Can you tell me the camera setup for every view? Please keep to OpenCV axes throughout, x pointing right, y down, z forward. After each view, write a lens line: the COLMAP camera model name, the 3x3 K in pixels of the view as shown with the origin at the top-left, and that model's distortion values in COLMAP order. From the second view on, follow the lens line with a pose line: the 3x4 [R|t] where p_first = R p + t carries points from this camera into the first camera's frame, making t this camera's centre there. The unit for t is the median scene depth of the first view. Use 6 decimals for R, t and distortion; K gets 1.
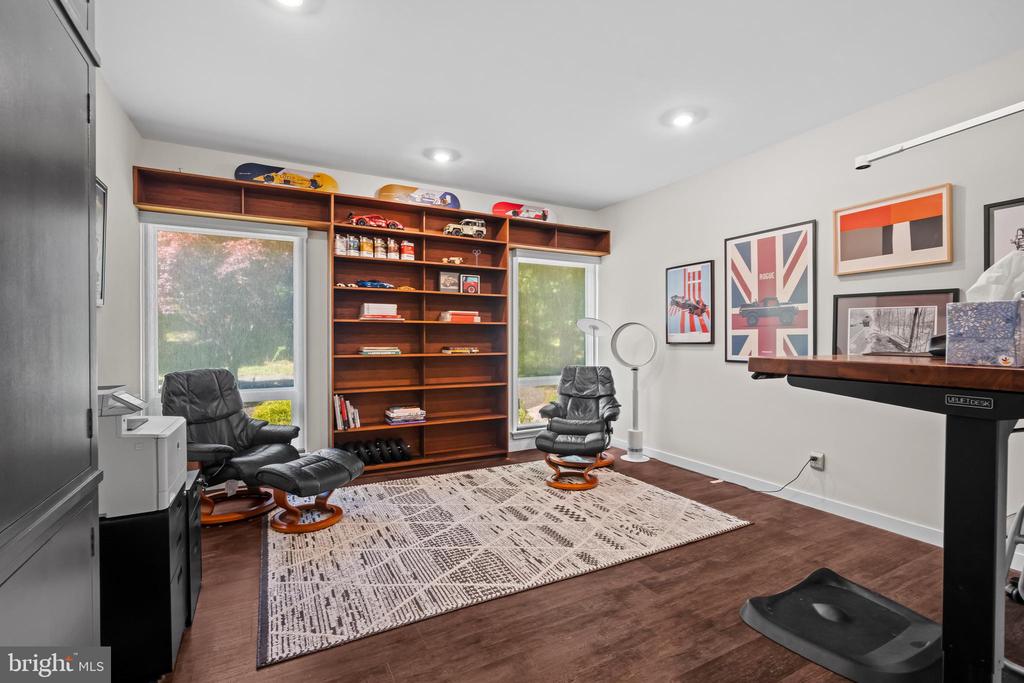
lens RADIAL K [[460.3, 0, 505.4], [0, 460.3, 343.1], [0, 0, 1]] dist [-0.009004, 0.000199]
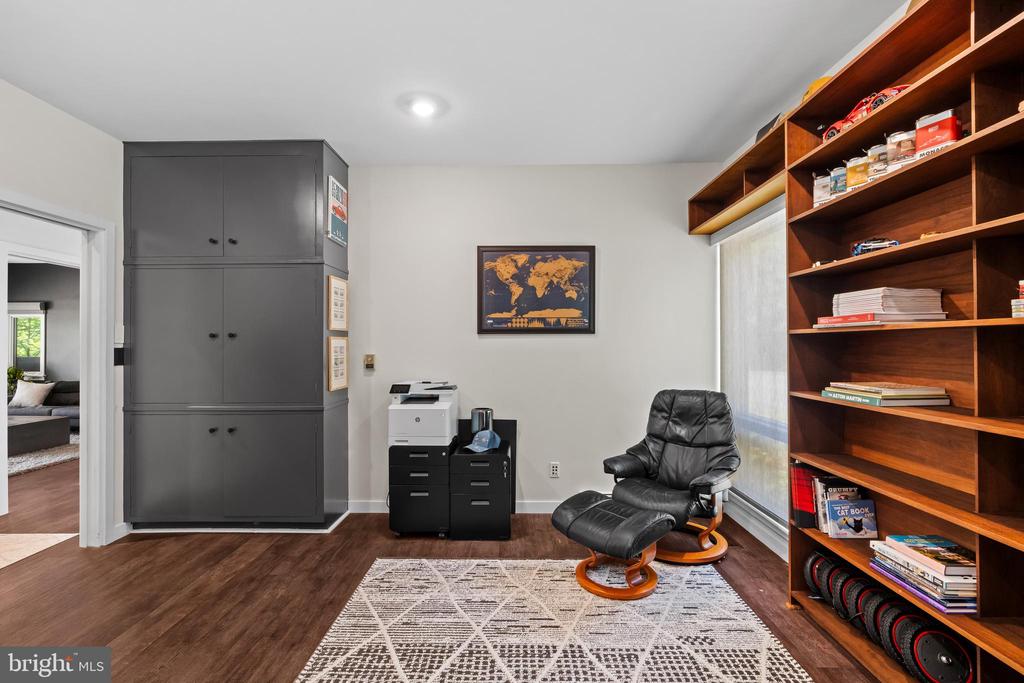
lens RADIAL K [[460.3, 0, 505.4], [0, 460.3, 343.1], [0, 0, 1]] dist [-0.009004, 0.000199]
pose [[-0.465605, -0.001978, -0.884990, 0.460836], [-0.006561, 0.999978, 0.001217, -0.047079], [0.884968, 0.006373, -0.465608, 1.401213]]
